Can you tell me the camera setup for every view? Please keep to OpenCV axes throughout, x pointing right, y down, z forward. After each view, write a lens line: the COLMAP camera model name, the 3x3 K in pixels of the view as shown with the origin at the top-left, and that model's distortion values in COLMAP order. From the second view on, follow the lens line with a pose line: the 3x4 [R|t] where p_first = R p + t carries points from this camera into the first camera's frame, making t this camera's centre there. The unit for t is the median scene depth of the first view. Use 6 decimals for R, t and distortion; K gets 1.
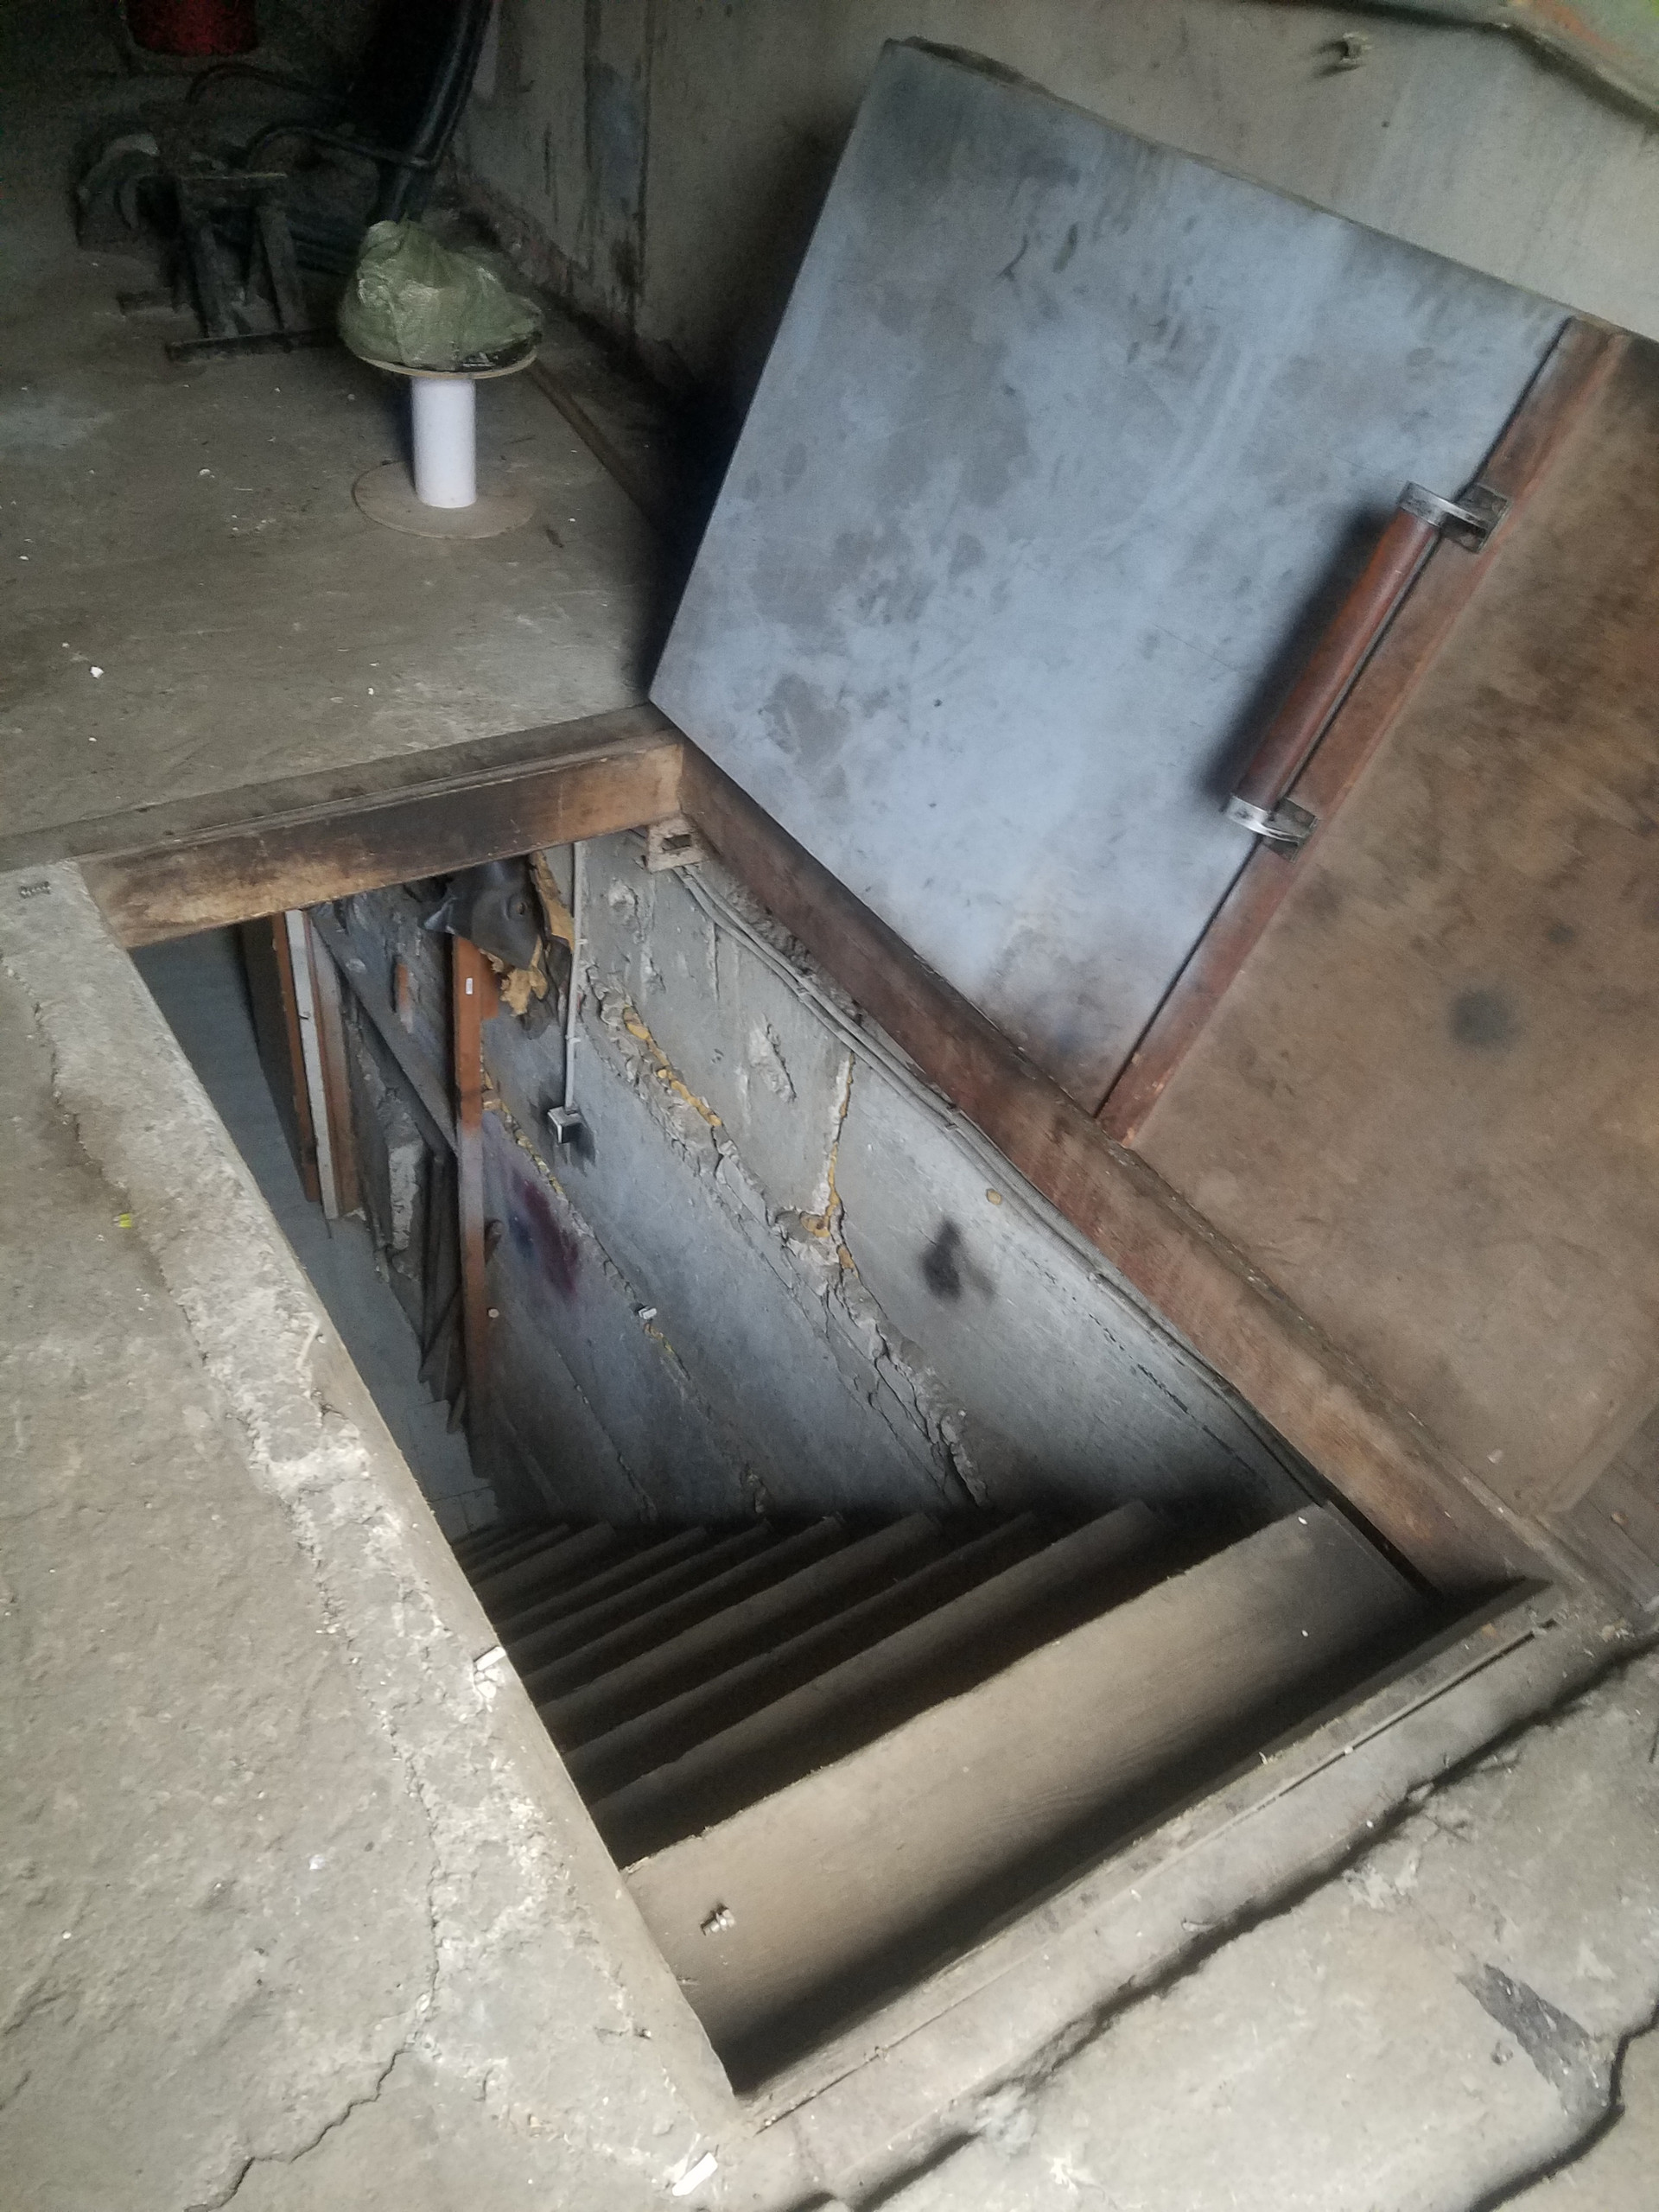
lens RADIAL K [[1620.0, 0, 731.5], [0, 1620.0, 1108.8], [0, 0, 1]] dist [0.185016, -0.305749]
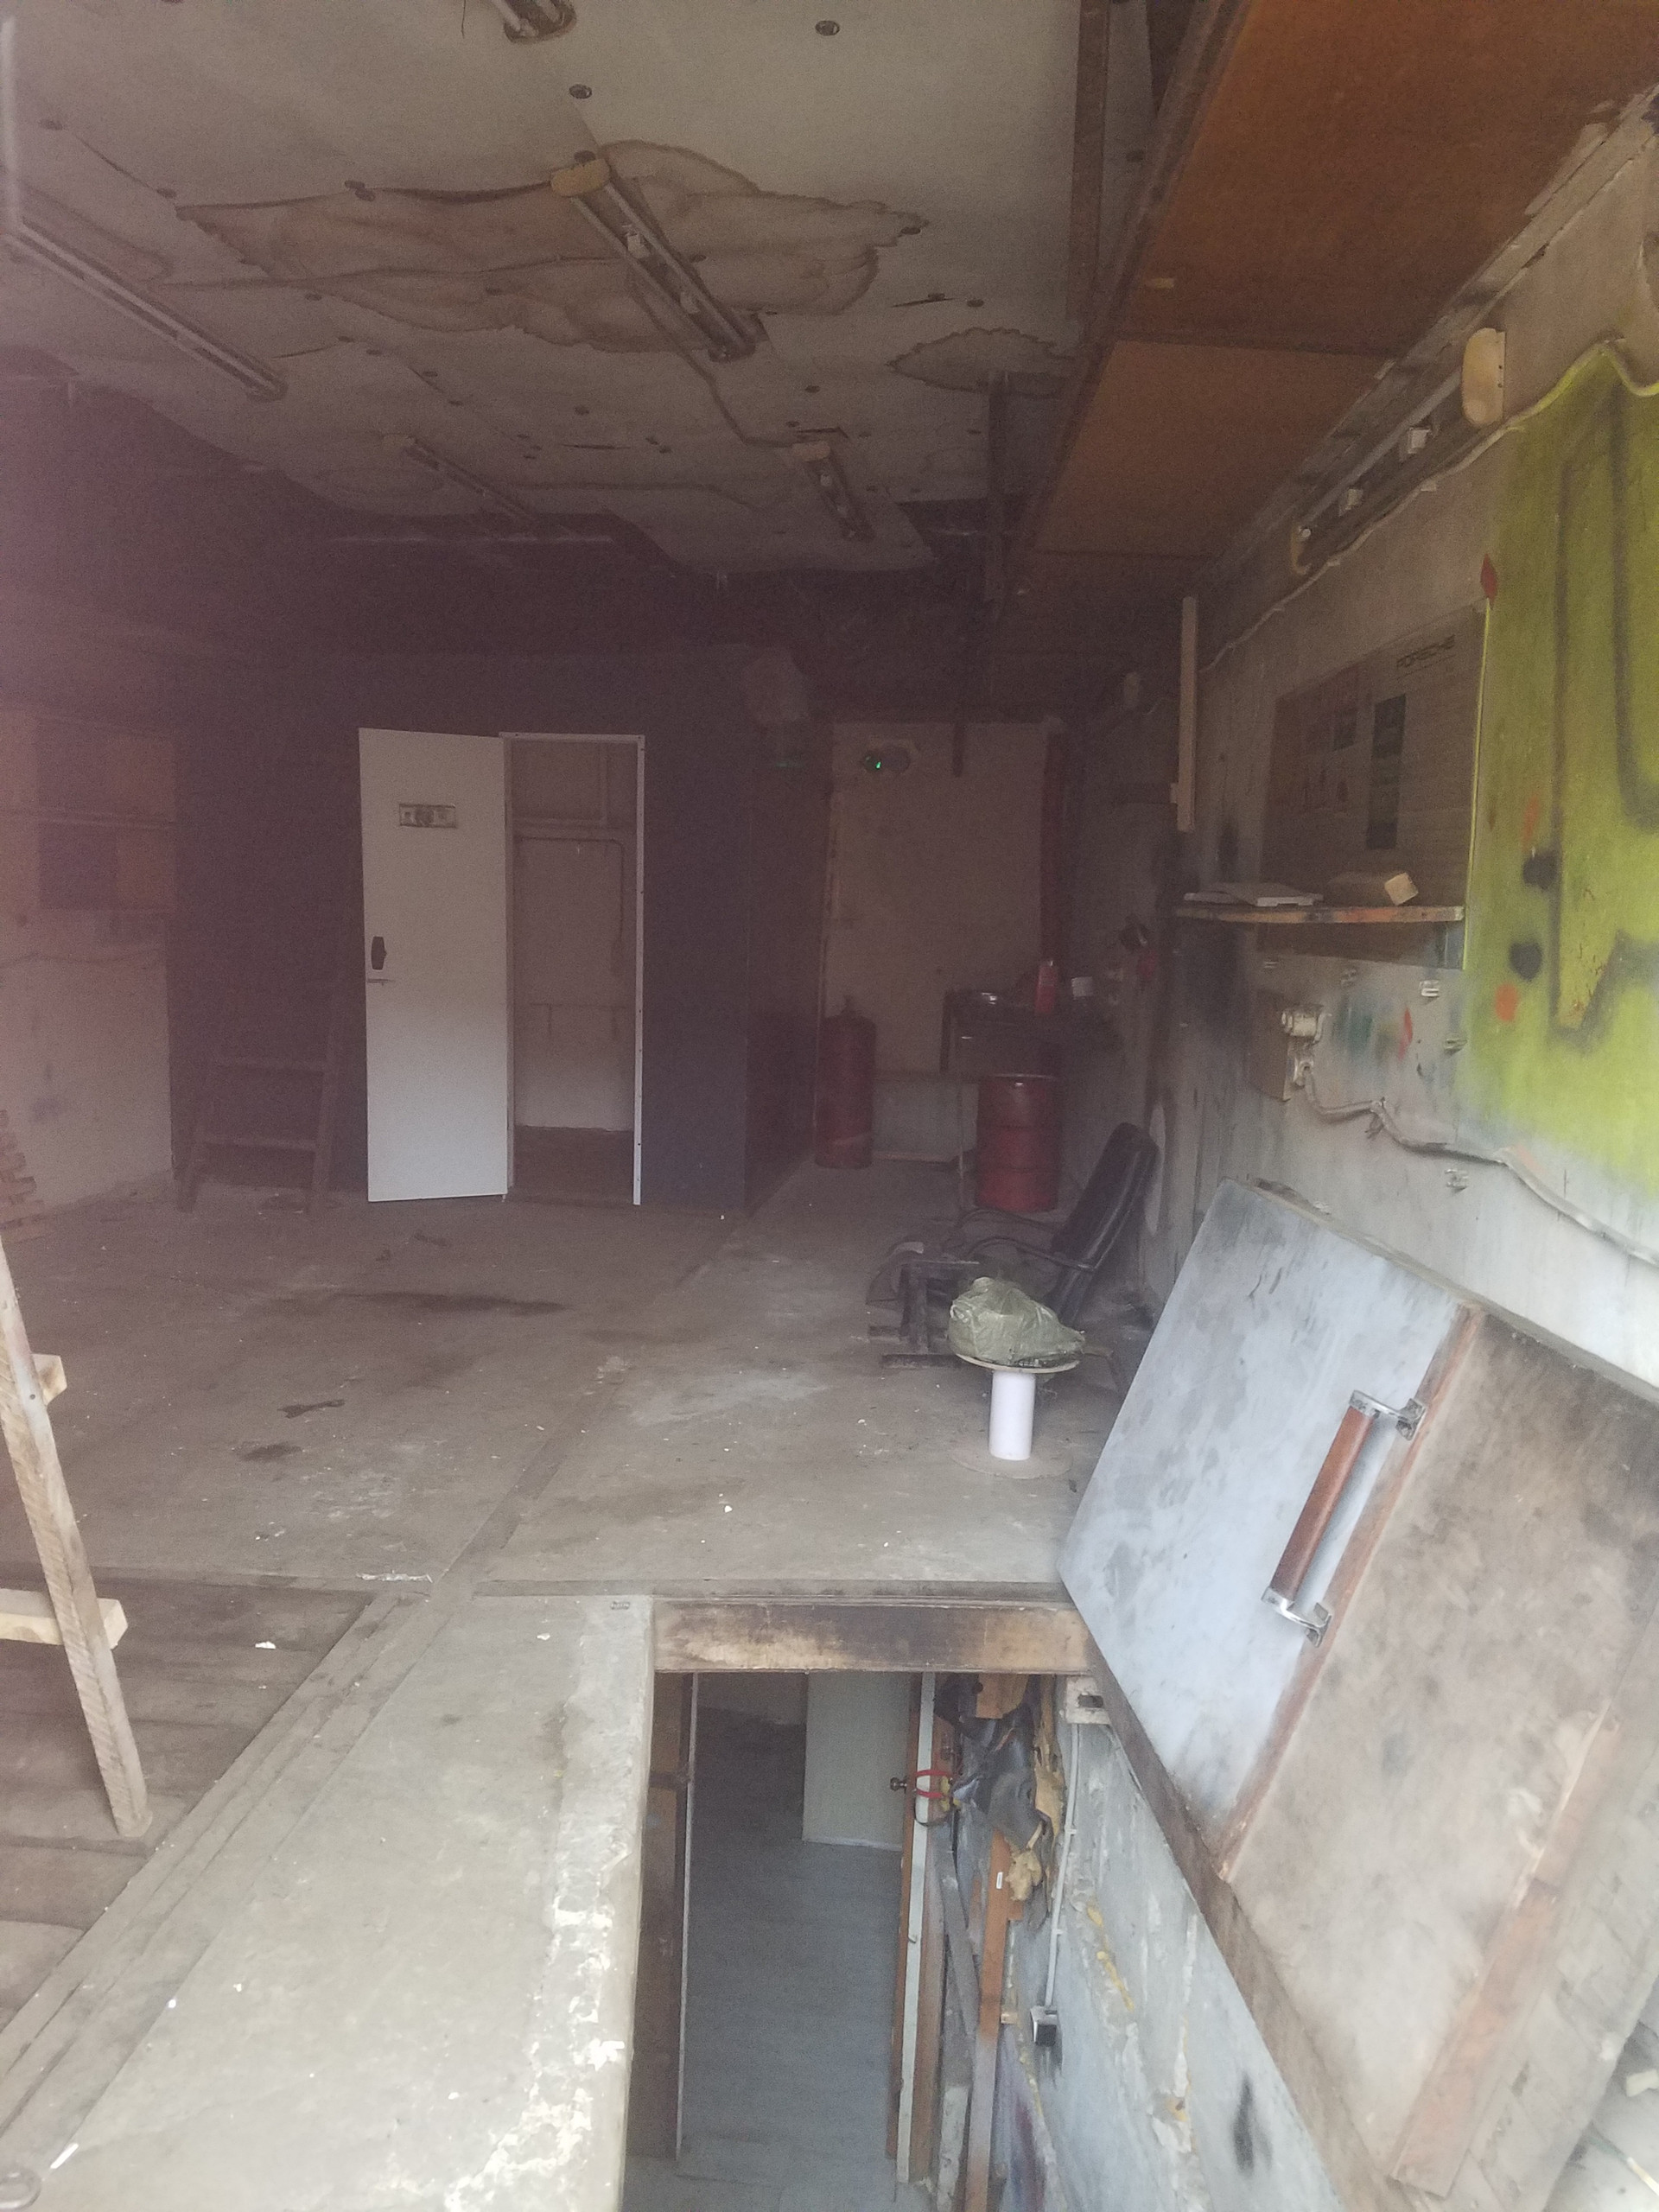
lens RADIAL K [[1689.0, 0, 797.6], [0, 1689.0, 1106.2], [0, 0, 1]] dist [-0.001904, -0.070728]
pose [[0.874321, 0.010441, -0.485235, 0.491959], [-0.304480, 0.790362, -0.531621, 0.290298], [0.377961, 0.612552, 0.694209, -0.327624]]
